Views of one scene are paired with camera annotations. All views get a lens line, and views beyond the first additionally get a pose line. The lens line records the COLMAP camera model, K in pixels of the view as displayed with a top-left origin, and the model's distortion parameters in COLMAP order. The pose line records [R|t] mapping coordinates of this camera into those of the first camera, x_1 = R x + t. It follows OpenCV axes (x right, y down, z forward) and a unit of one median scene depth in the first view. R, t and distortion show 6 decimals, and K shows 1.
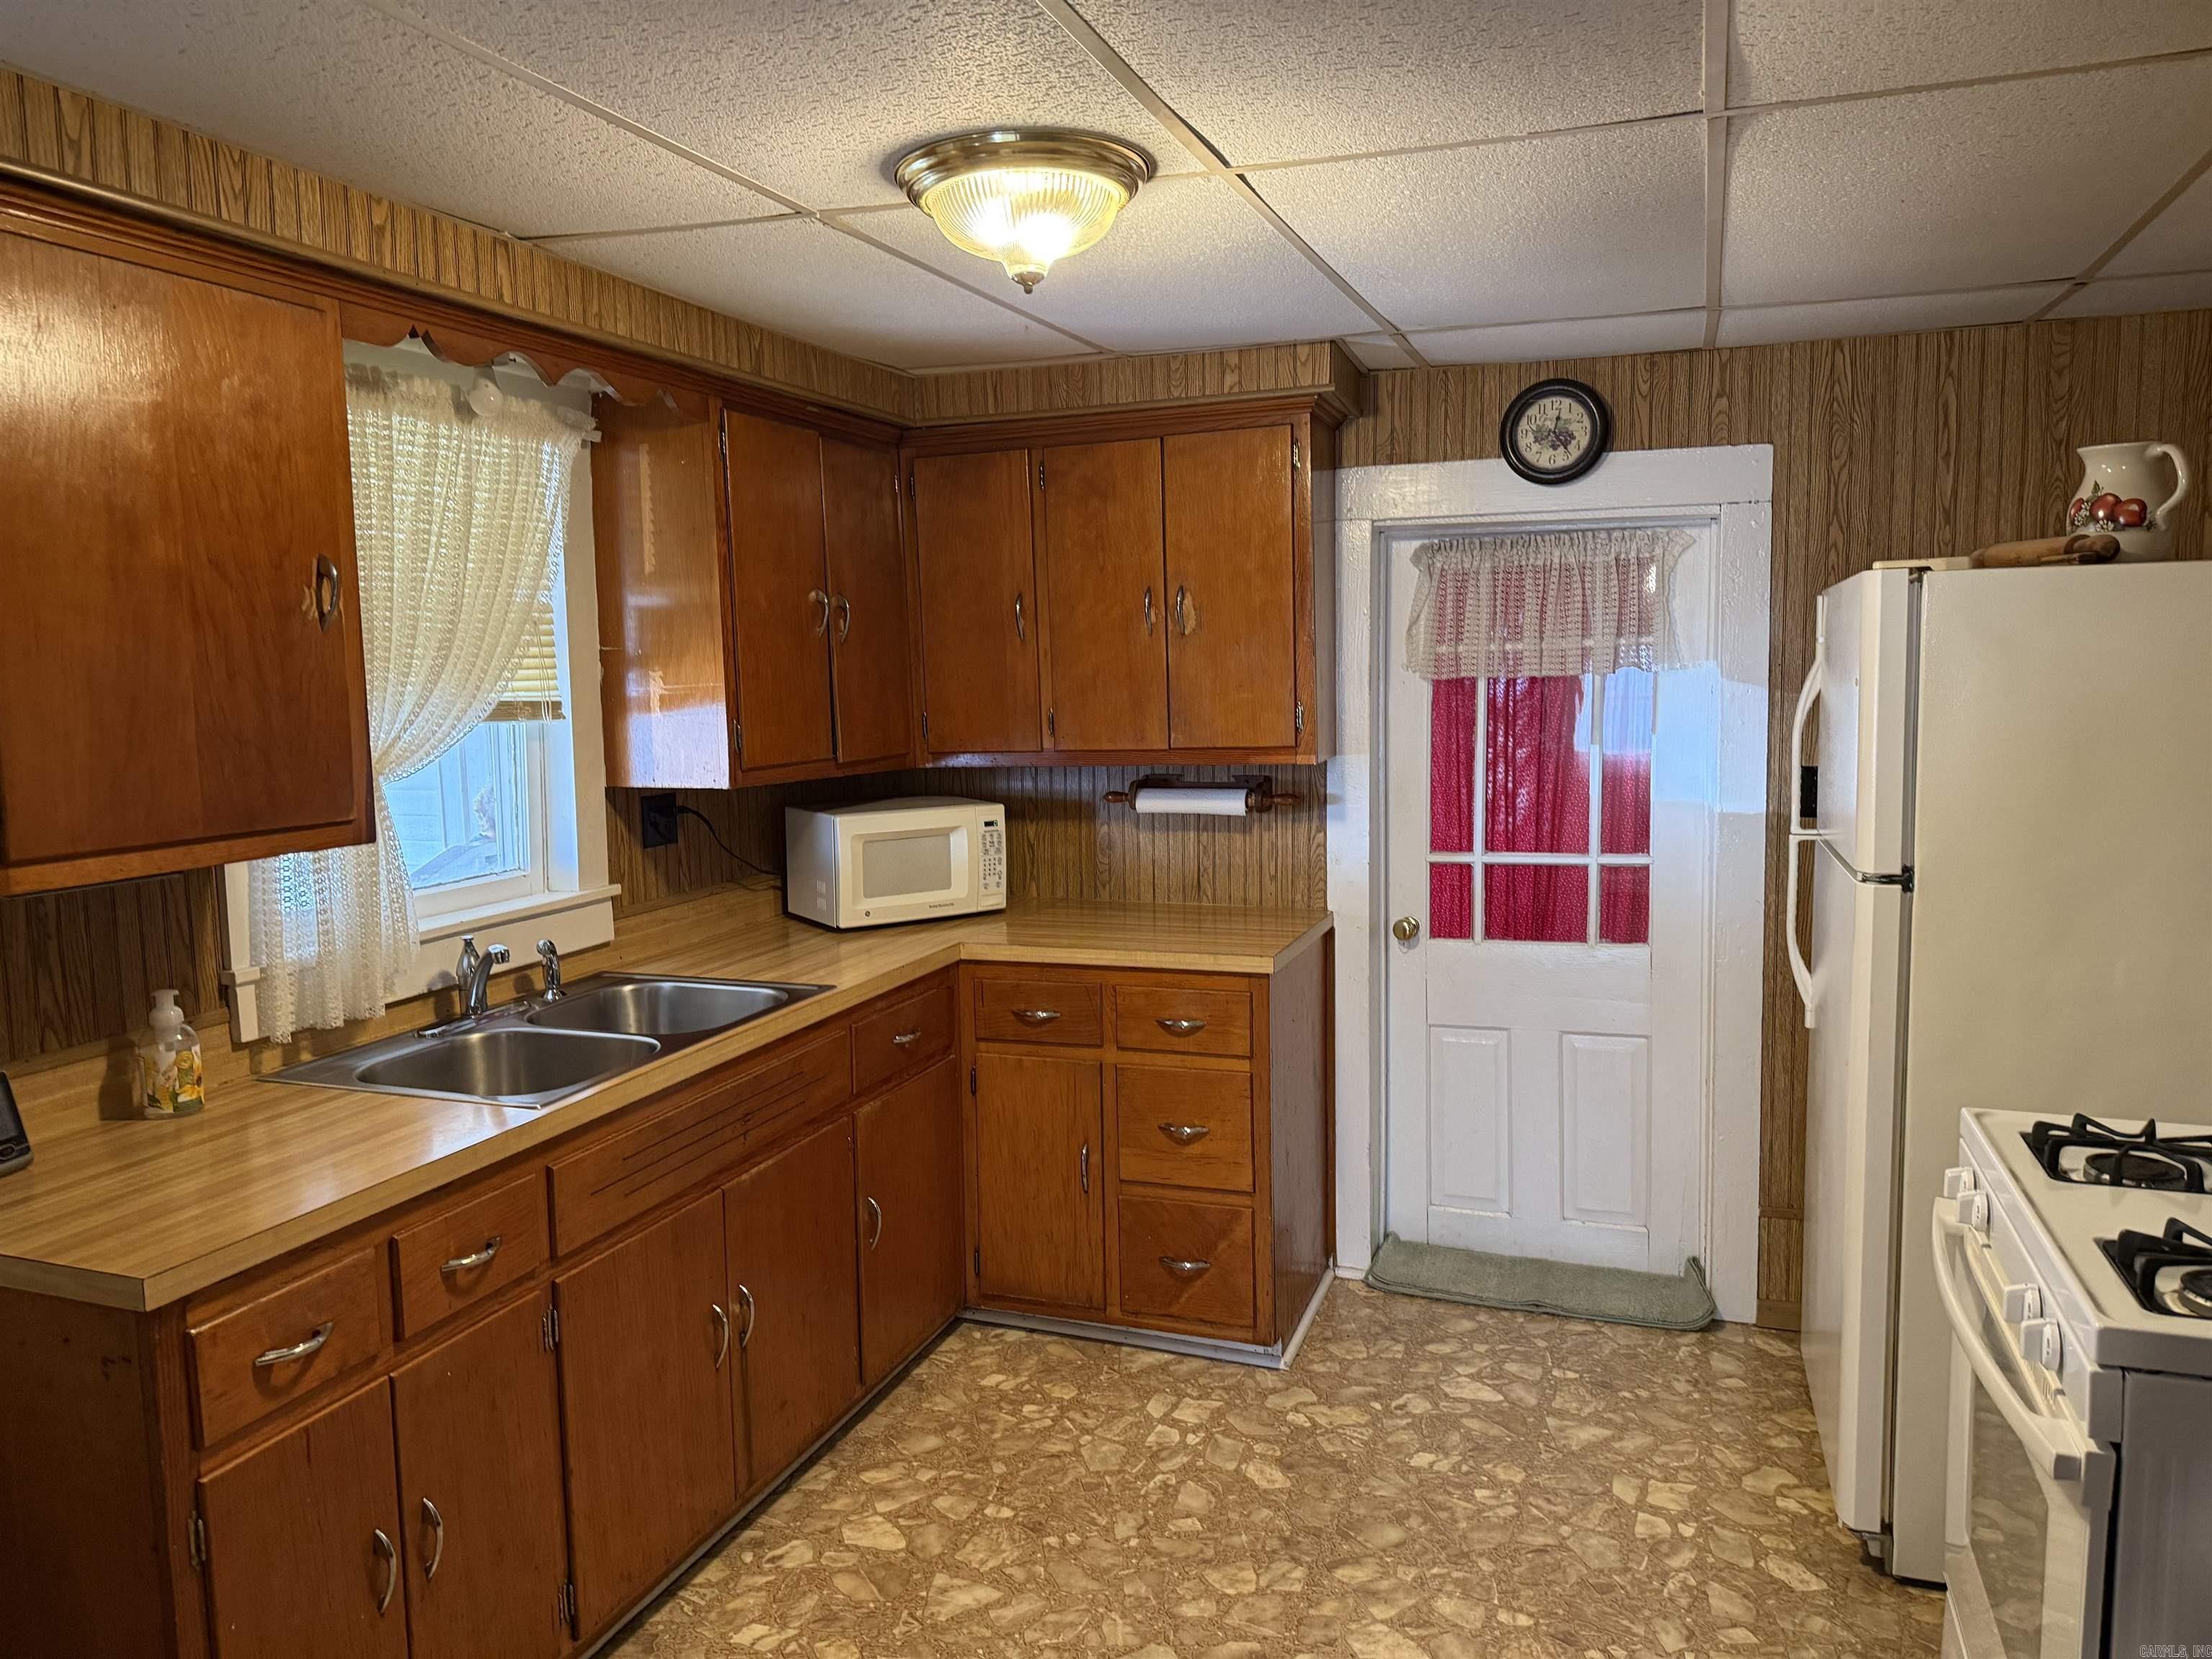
lens RADIAL K [[1545.4, 0, 1102.5], [0, 1545.4, 818.1], [0, 0, 1]] dist [0.069013, -0.070775]
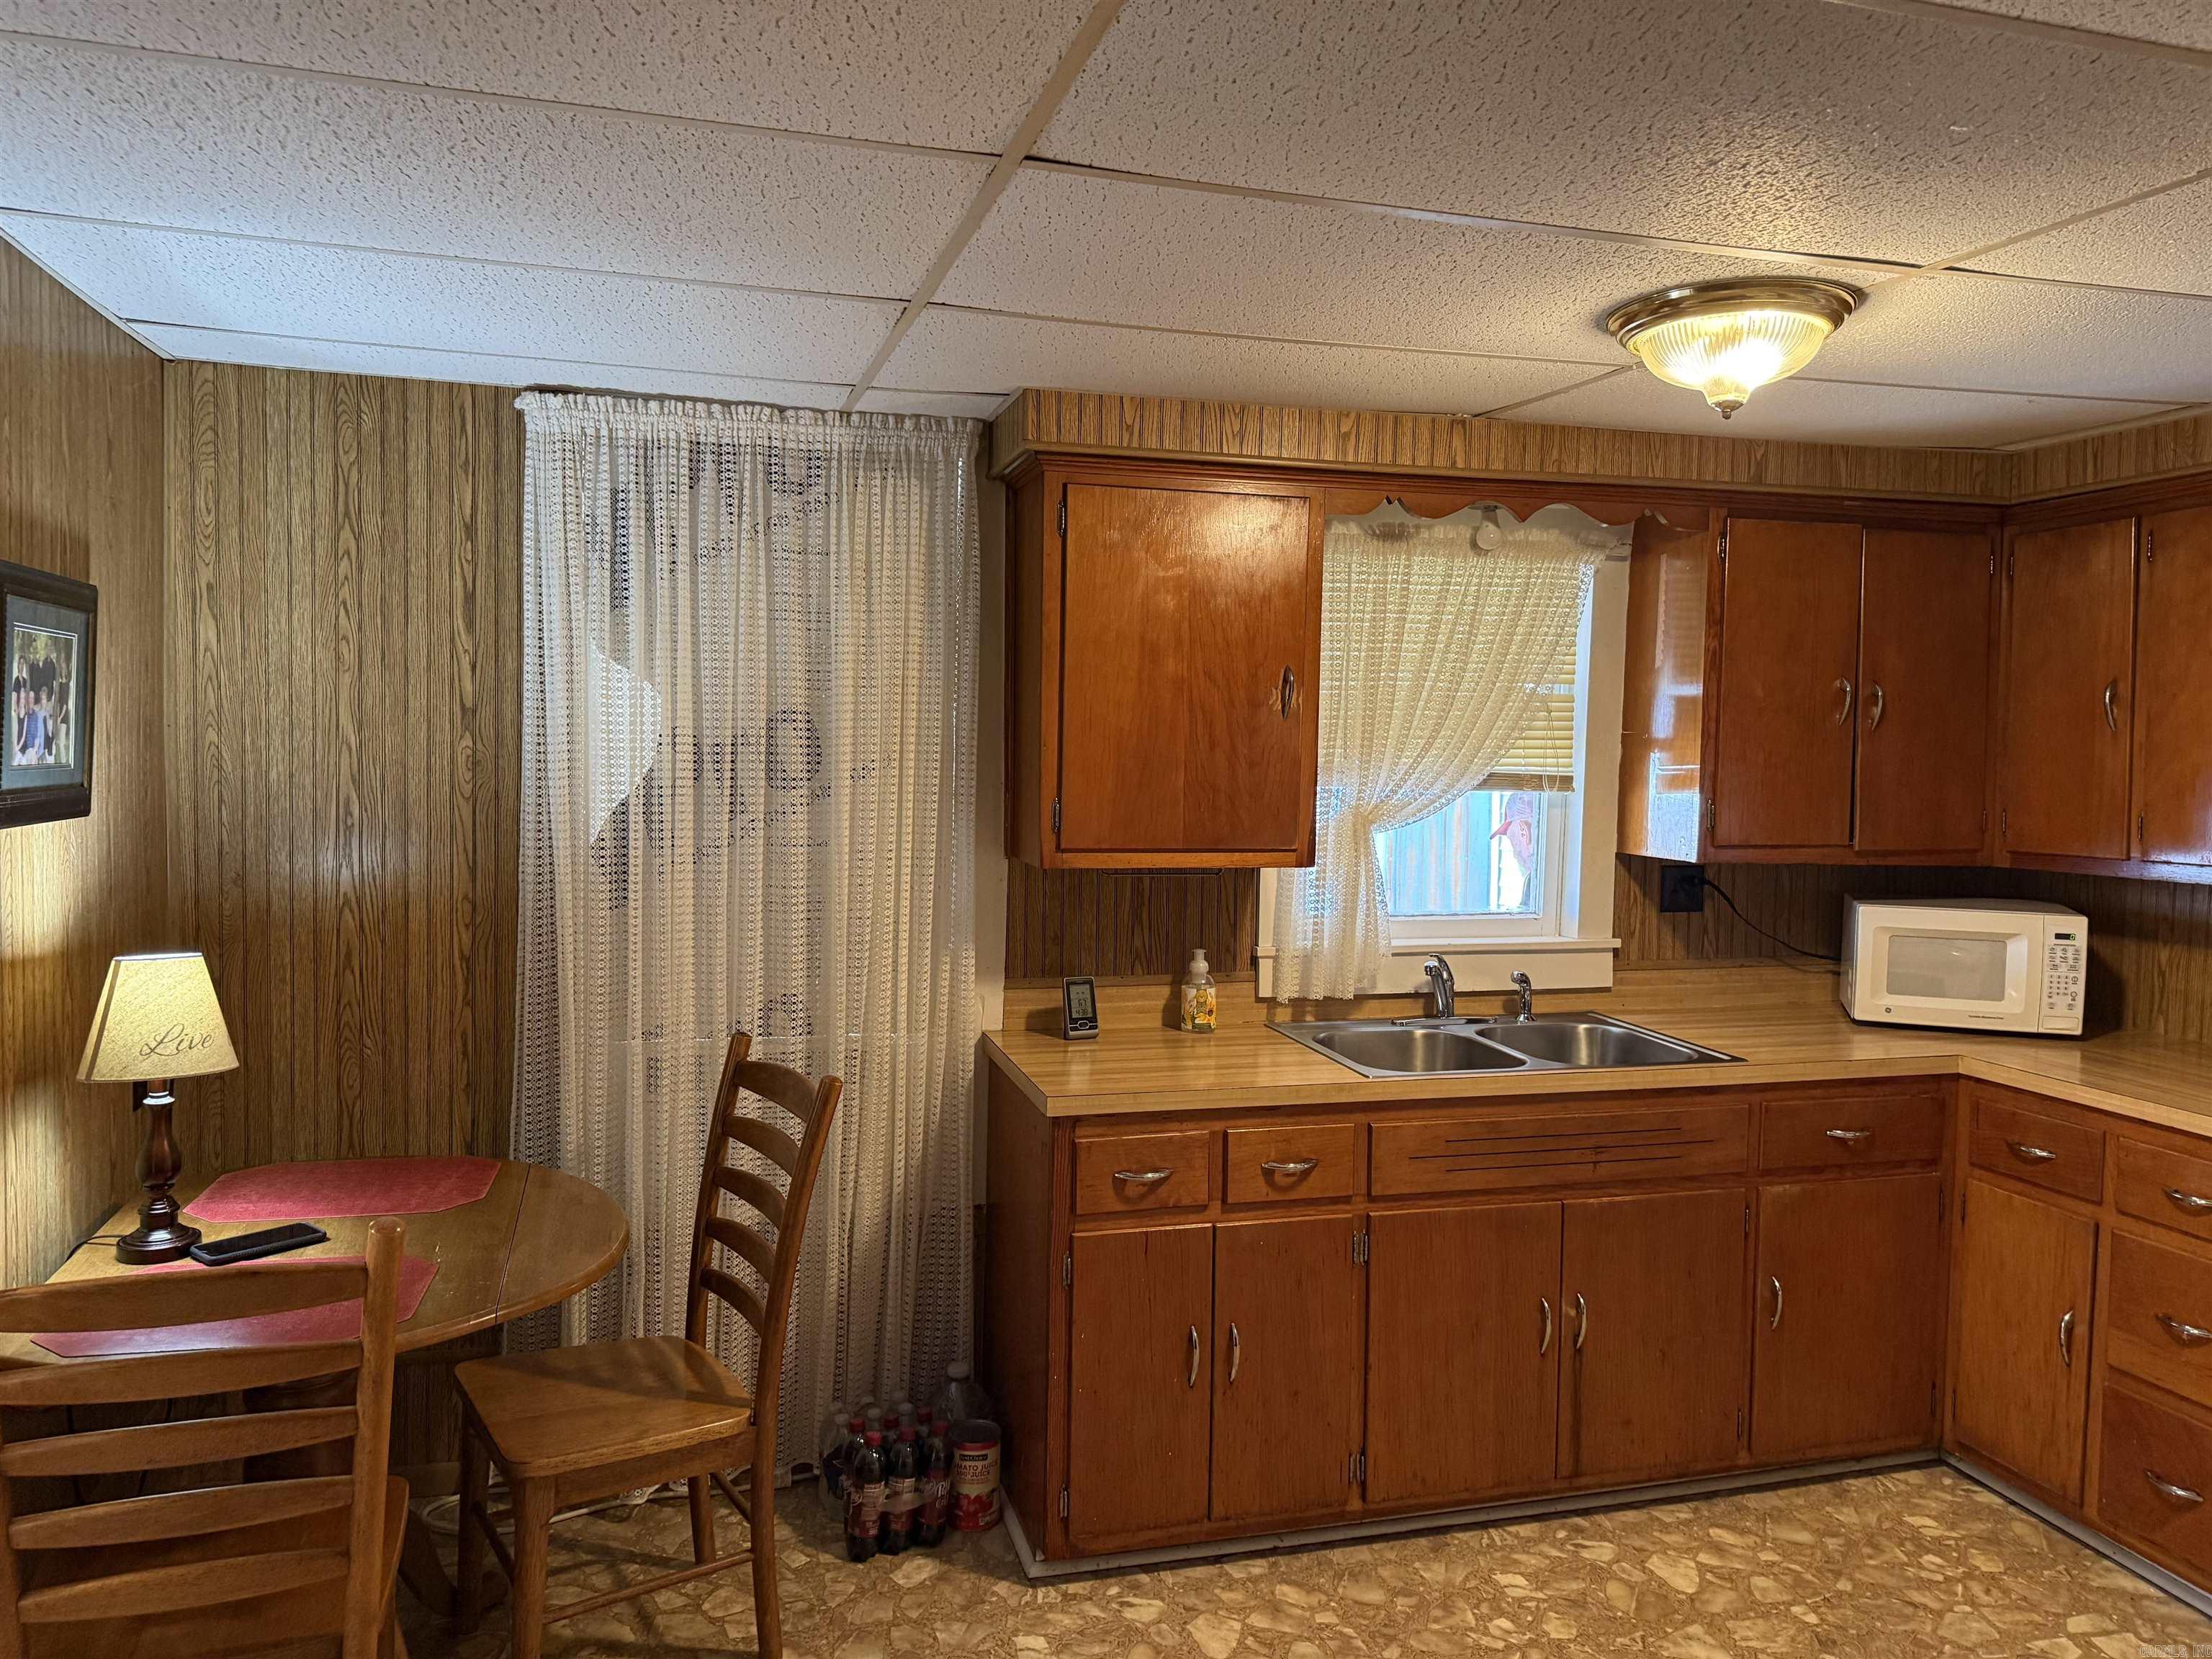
lens RADIAL K [[1545.6, 0, 1101.0], [0, 1545.6, 821.0], [0, 0, 1]] dist [0.058417, -0.053060]
pose [[0.591016, 0.070908, -0.803537, 0.395072], [-0.108268, 0.994089, 0.008091, -0.012099], [0.799361, 0.082215, 0.595200, 0.013781]]
